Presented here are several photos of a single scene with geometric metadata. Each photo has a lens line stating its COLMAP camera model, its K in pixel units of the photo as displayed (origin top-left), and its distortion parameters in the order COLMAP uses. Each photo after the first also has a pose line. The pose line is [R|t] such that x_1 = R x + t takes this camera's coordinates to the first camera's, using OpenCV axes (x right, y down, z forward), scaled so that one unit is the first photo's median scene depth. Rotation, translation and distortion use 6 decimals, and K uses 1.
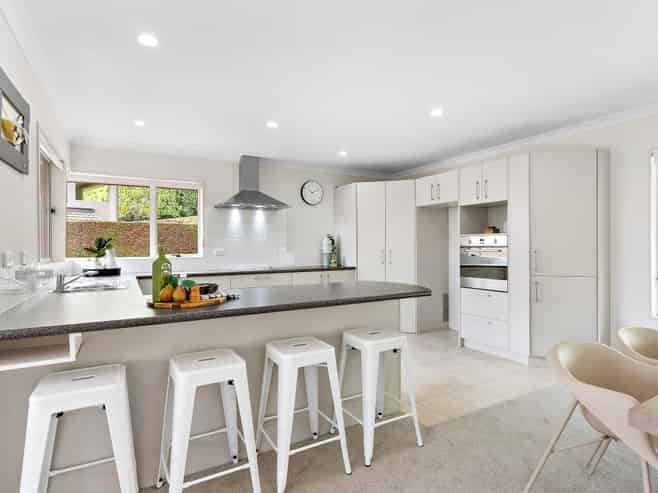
lens RADIAL K [[355.8, 0, 329.7], [0, 355.8, 247.1], [0, 0, 1]] dist [-0.000816, -0.000081]
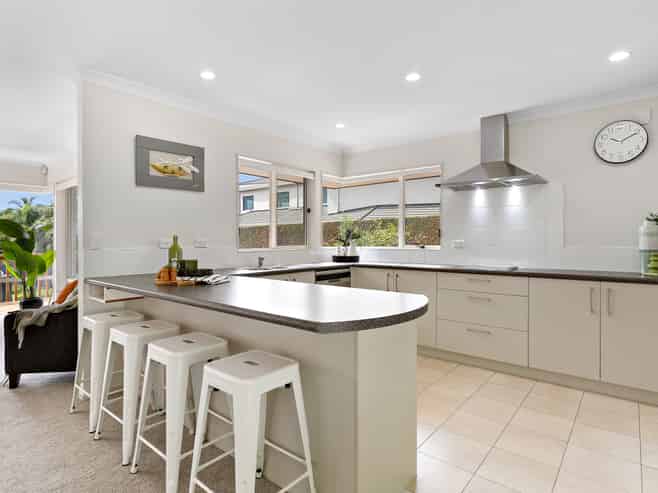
lens RADIAL K [[361.8, 0, 328.4], [0, 361.8, 241.4], [0, 0, 1]] dist [-0.003832, -0.000551]
pose [[0.337382, 0.008986, -0.941325, 0.376386], [-0.006697, 0.999952, 0.007146, 0.003431], [0.941344, 0.003894, 0.337426, 0.425257]]
